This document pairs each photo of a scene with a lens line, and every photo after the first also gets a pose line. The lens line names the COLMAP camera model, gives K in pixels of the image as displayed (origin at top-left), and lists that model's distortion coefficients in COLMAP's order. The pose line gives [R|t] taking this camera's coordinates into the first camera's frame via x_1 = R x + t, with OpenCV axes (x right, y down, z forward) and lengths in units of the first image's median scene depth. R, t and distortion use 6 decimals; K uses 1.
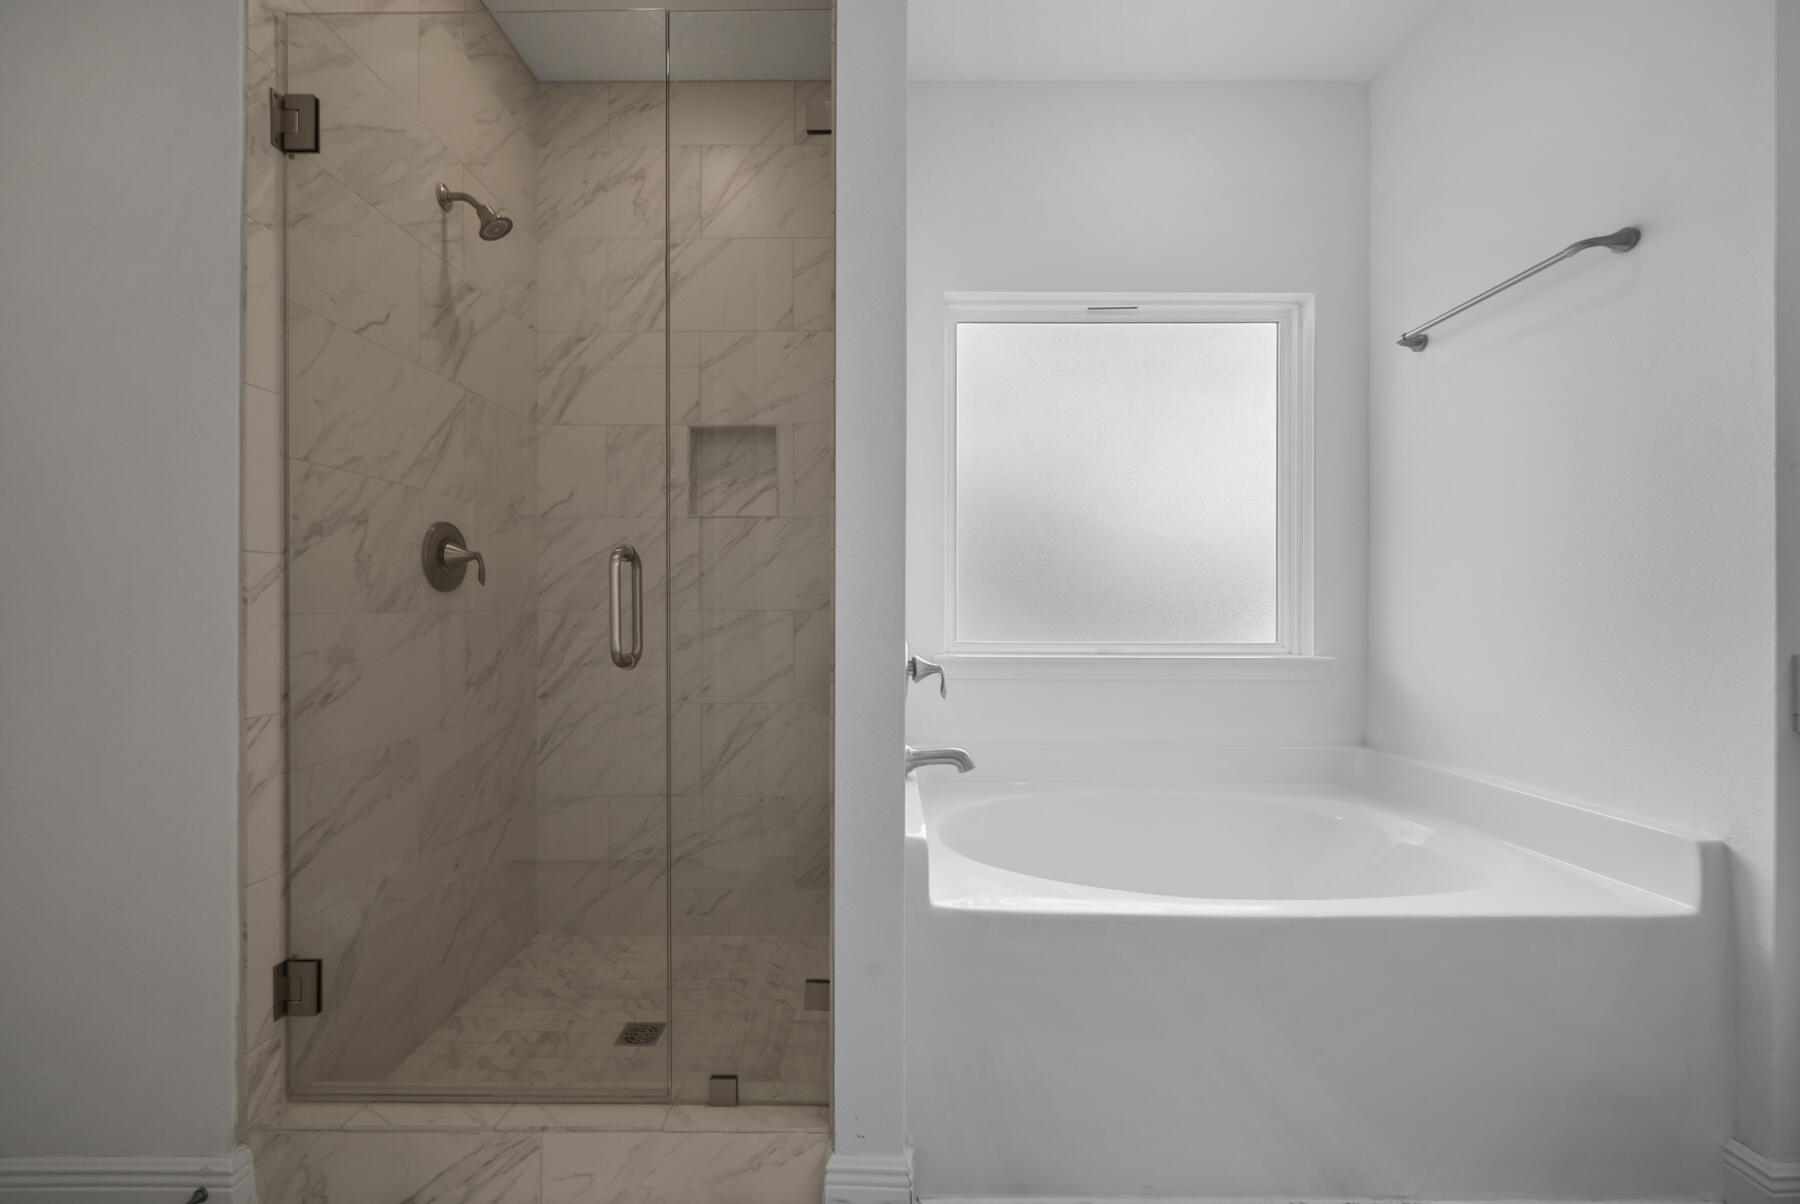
lens RADIAL K [[745.2, 0, 896.9], [0, 745.2, 603.2], [0, 0, 1]] dist [0.000305, -0.000135]
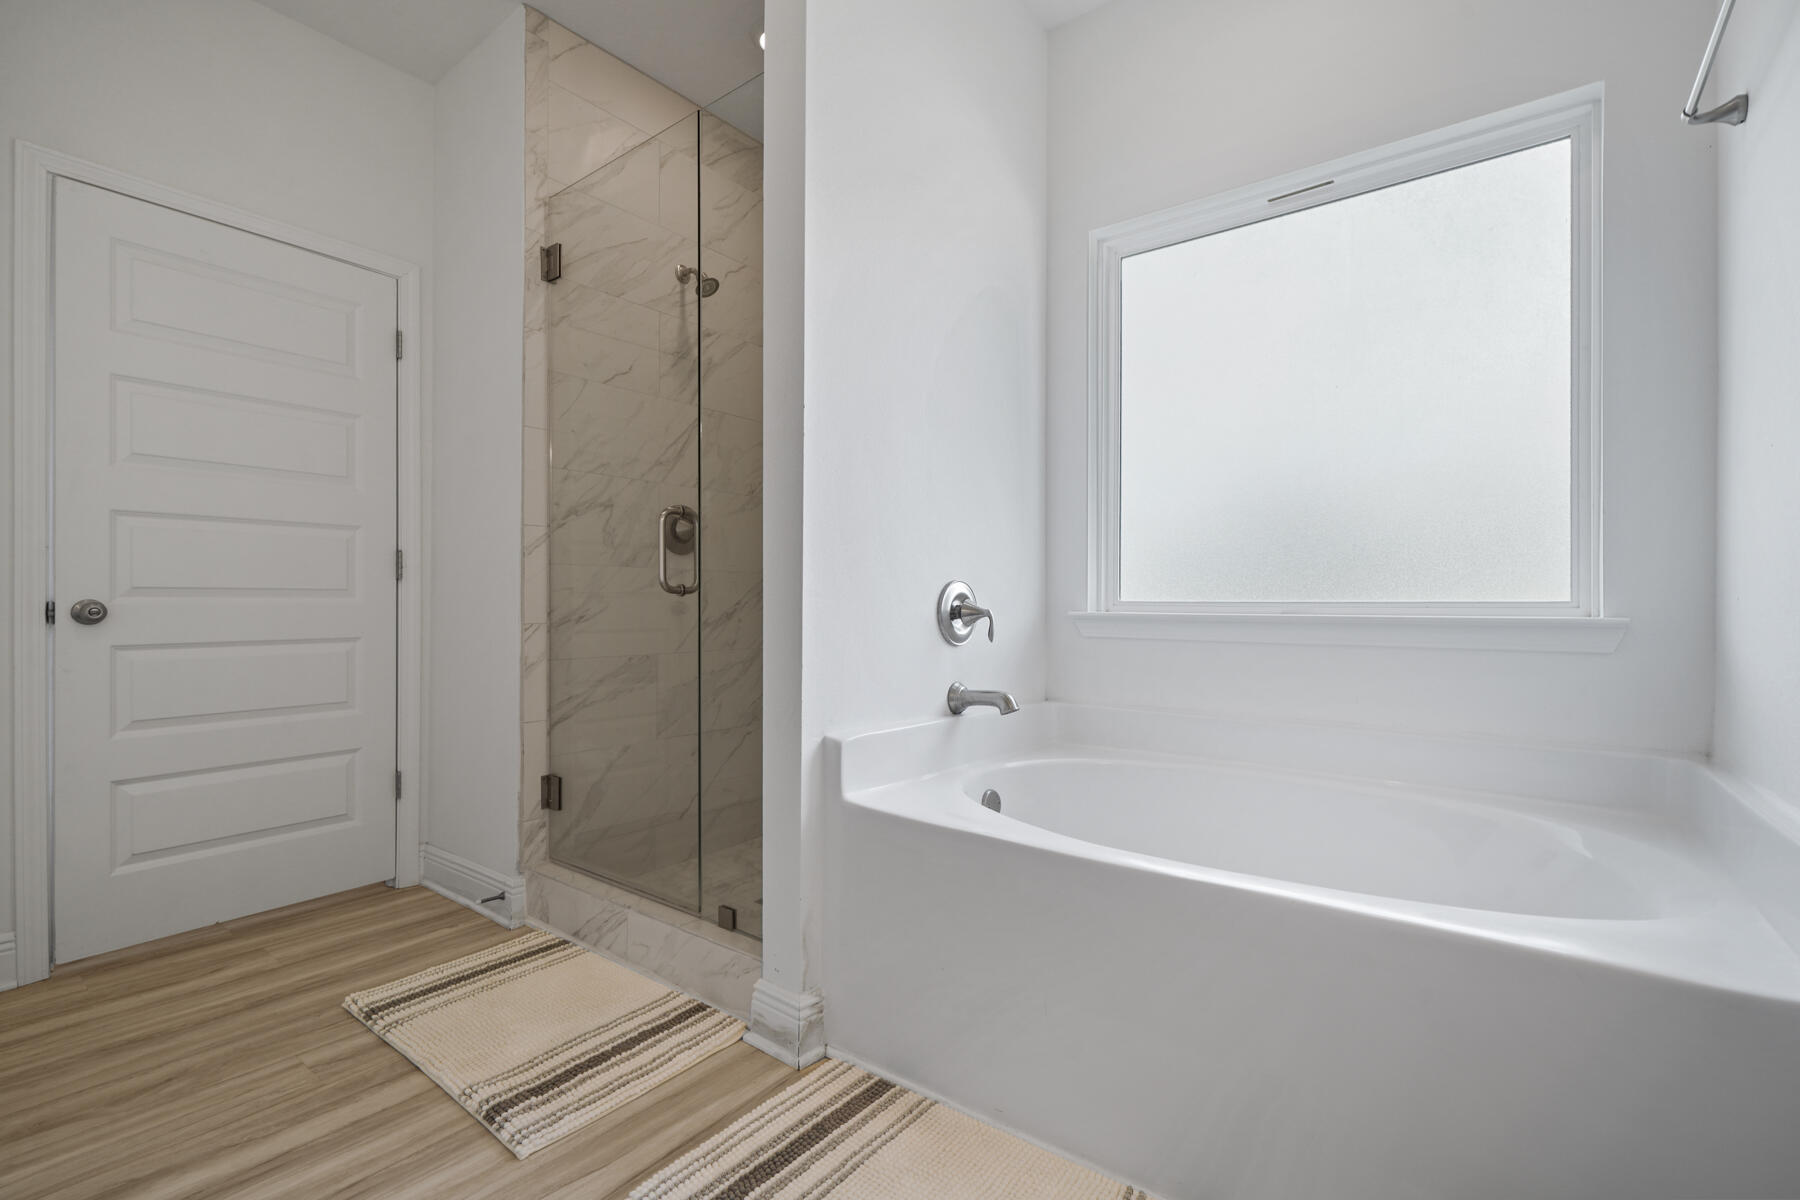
lens RADIAL K [[811.0, 0, 911.9], [0, 811.0, 602.9], [0, 0, 1]] dist [-0.002269, -0.000260]
pose [[0.795140, -0.001613, -0.606424, 0.888888], [0.000096, 0.999997, -0.002534, 0.105399], [0.606426, 0.001956, 0.795137, 0.066206]]
